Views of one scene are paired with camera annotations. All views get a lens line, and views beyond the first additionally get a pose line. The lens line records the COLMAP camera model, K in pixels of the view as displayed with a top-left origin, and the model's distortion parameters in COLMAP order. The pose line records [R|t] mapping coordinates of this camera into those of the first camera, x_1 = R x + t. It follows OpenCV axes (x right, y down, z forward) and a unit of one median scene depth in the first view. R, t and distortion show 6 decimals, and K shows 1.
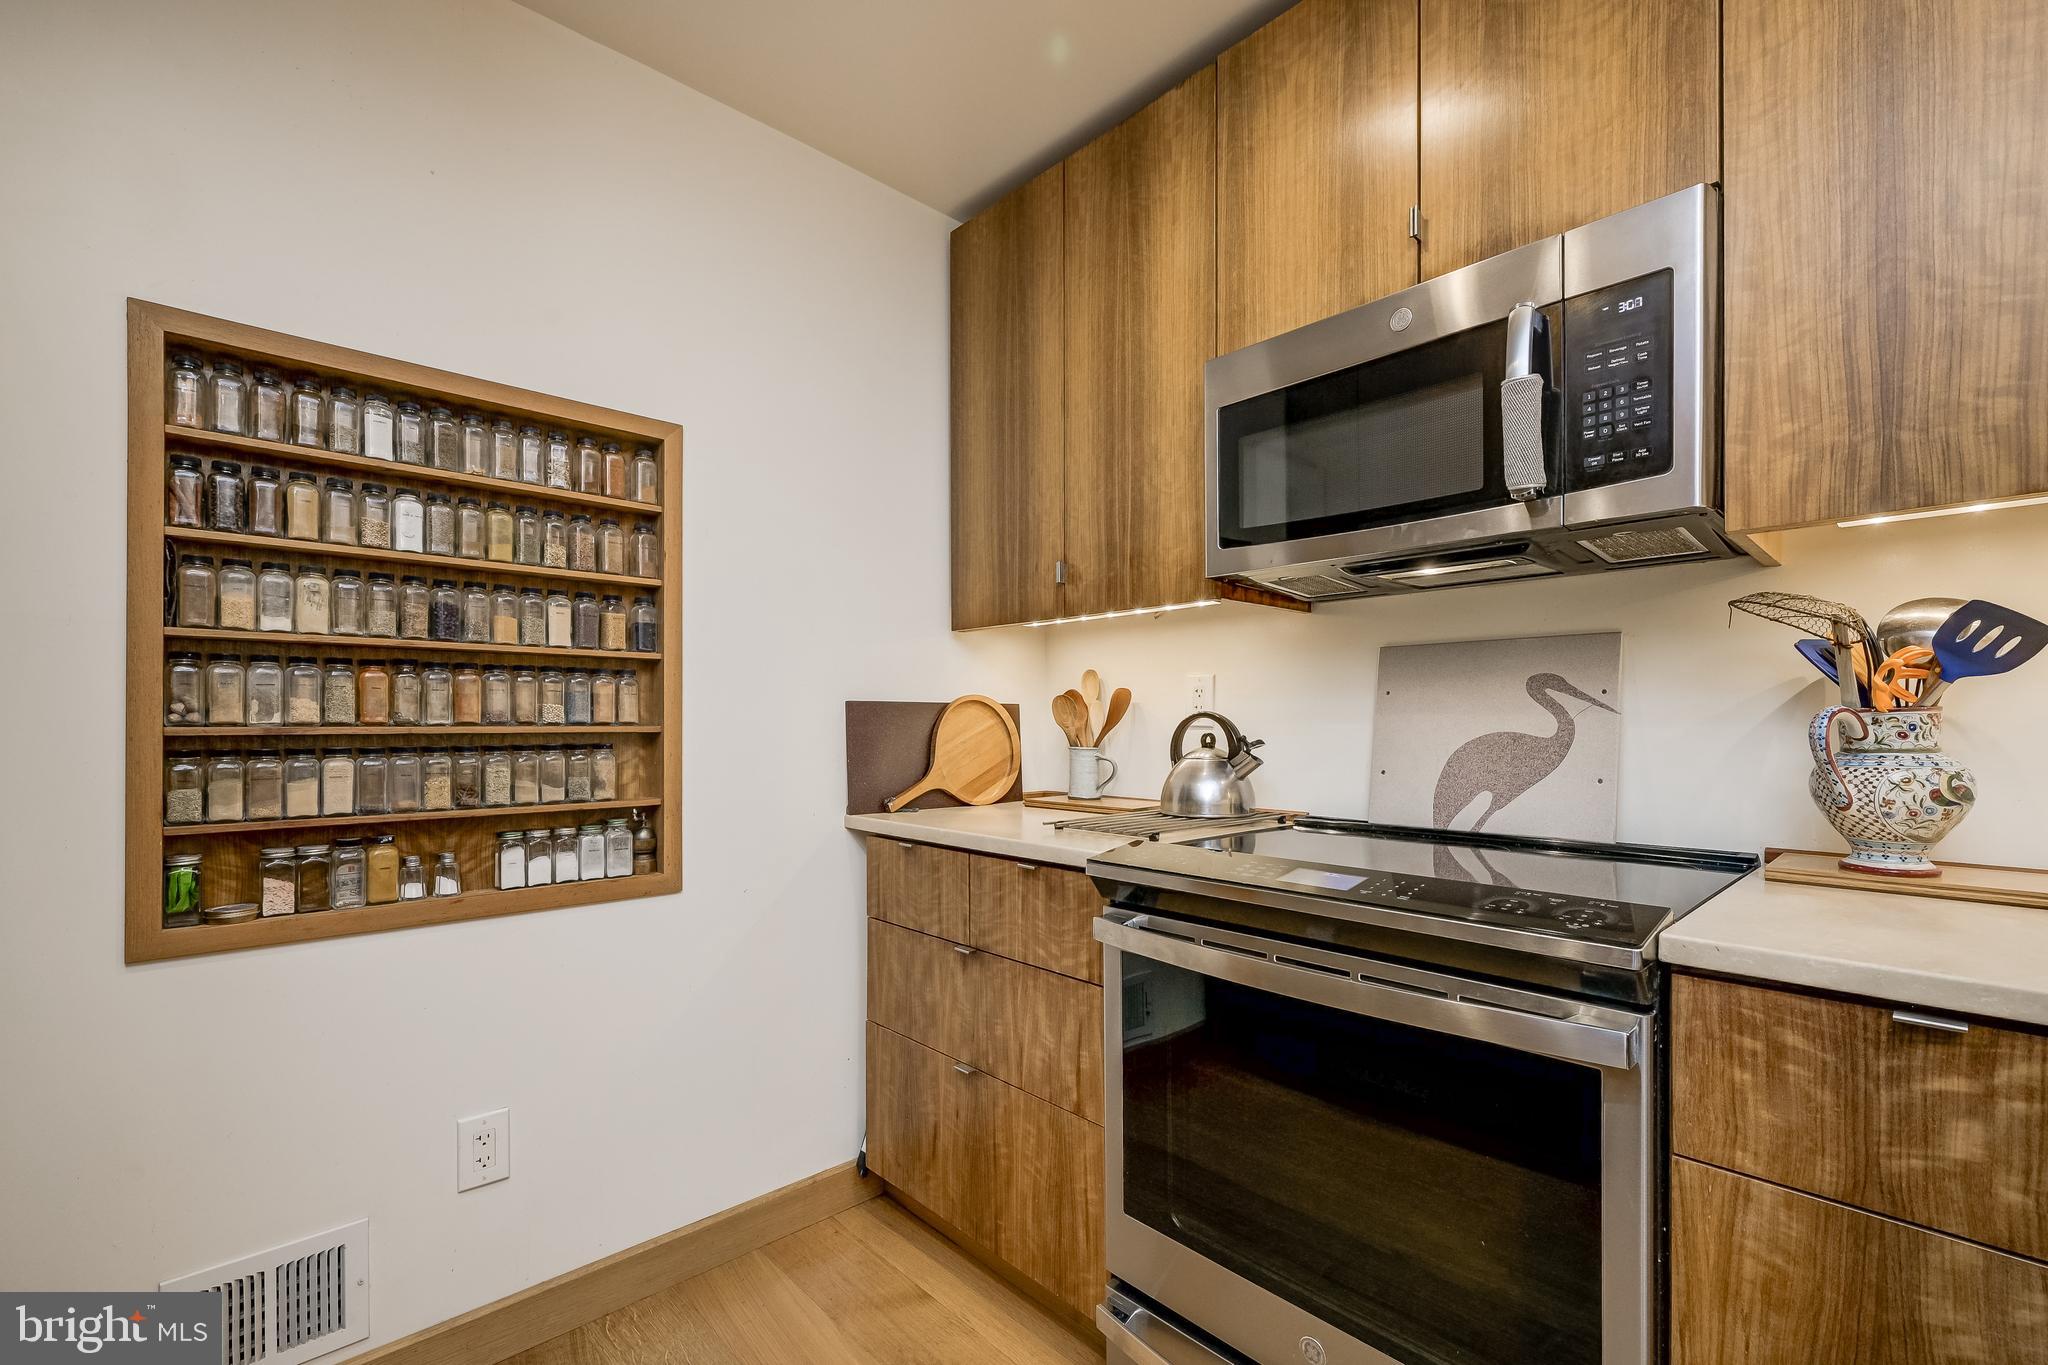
lens RADIAL K [[900.0, 0, 1034.0], [0, 900.0, 716.4], [0, 0, 1]] dist [0.001096, 0.000312]
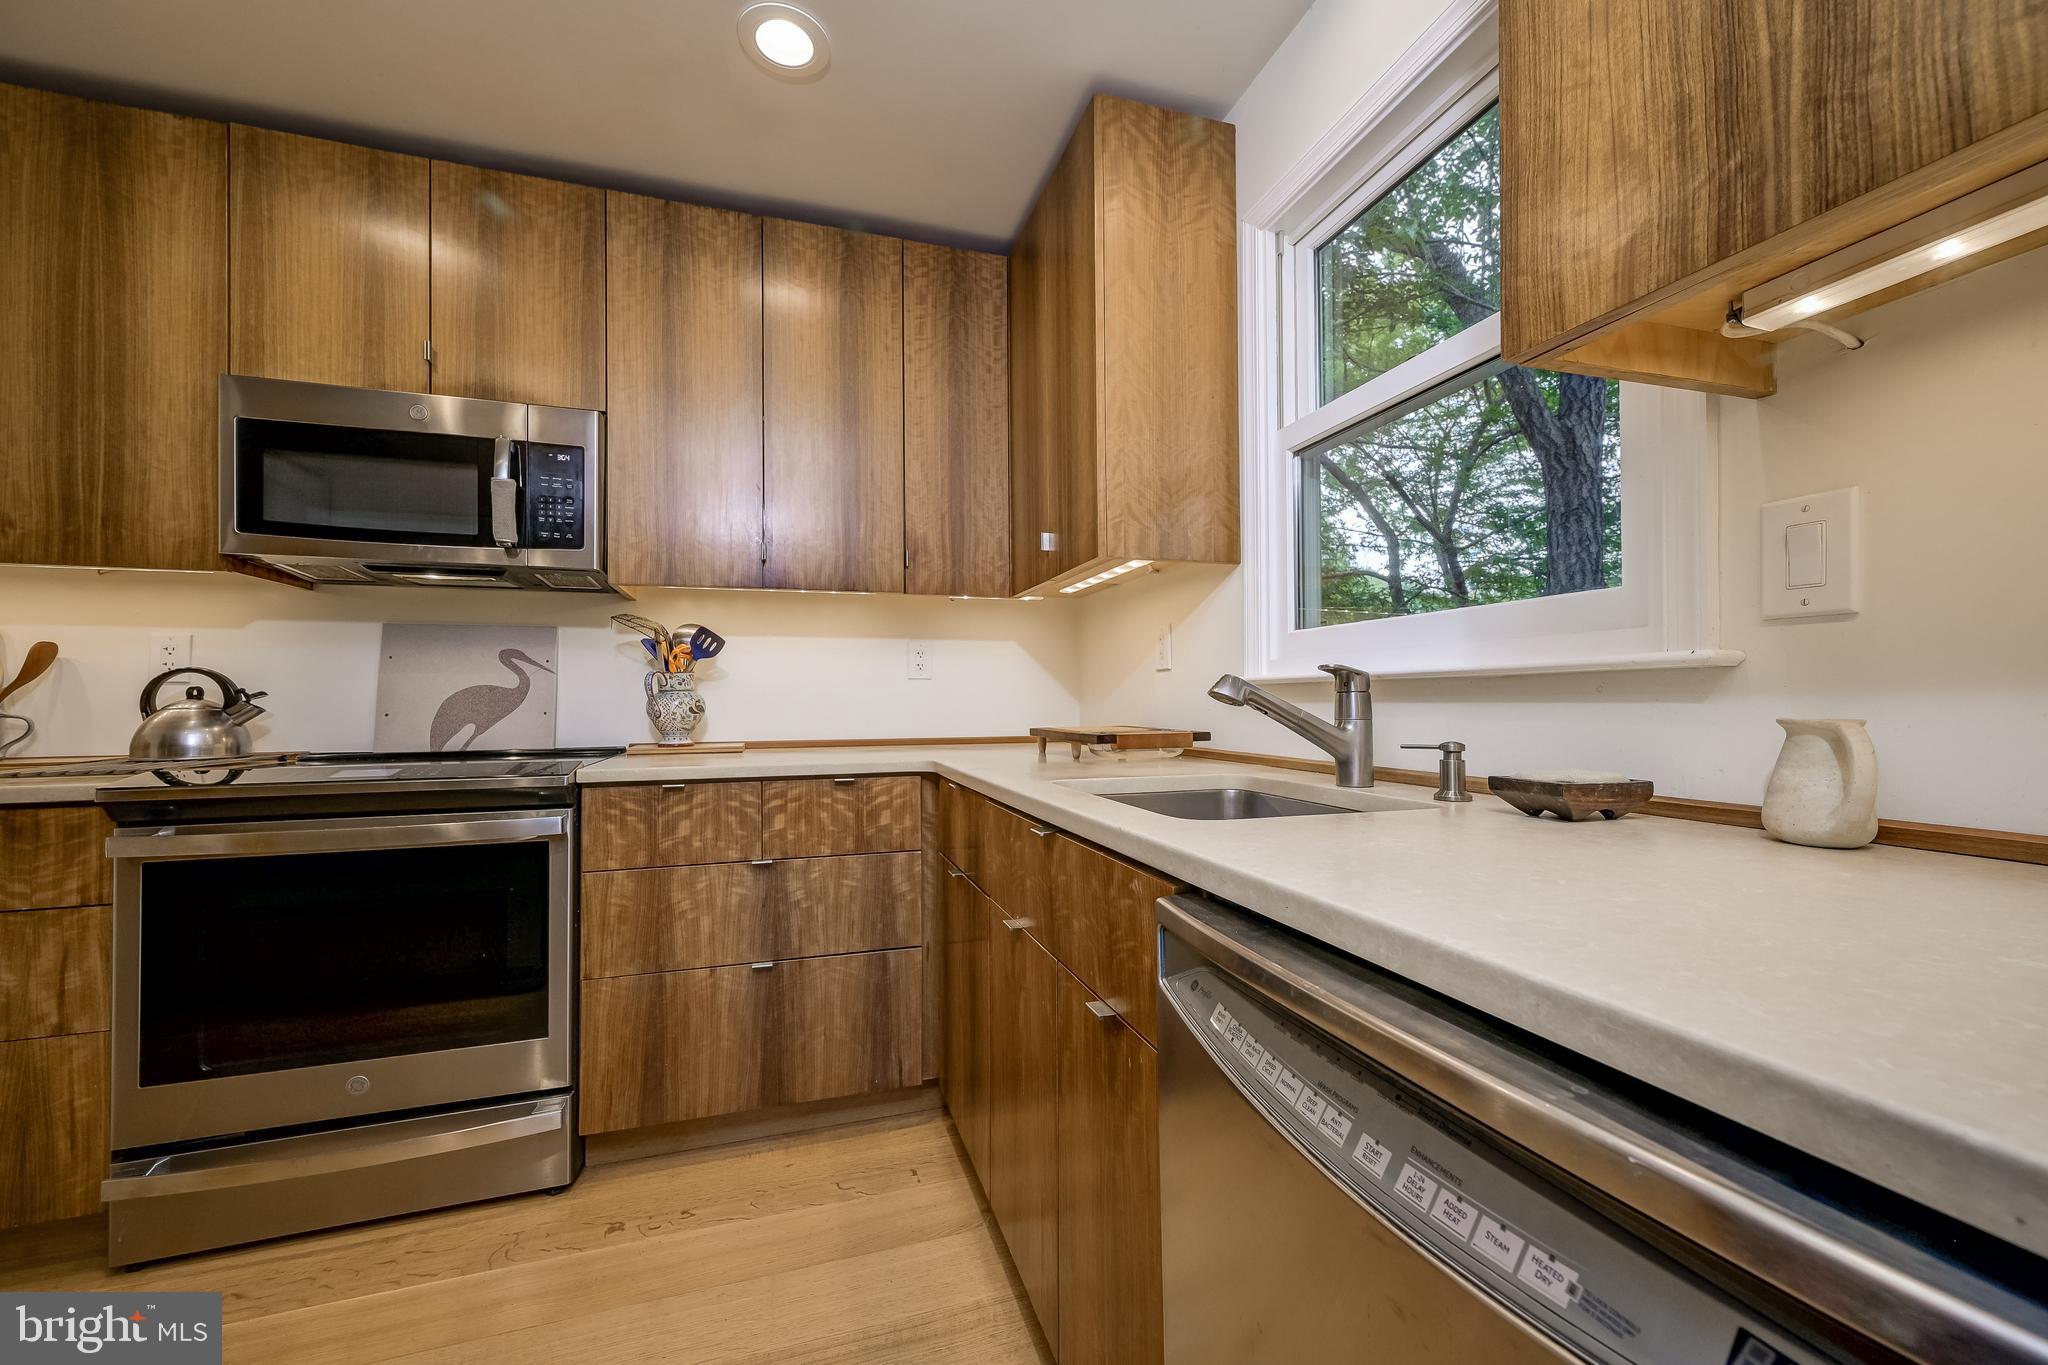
lens RADIAL K [[783.8, 0, 1030.9], [0, 783.8, 696.6], [0, 0, 1]] dist [0.002834, 0.000211]
pose [[0.429143, 0.003133, 0.903231, -0.330253], [-0.001291, 0.999995, -0.002855, 0.044521], [-0.903235, 0.000059, 0.429145, -0.486362]]
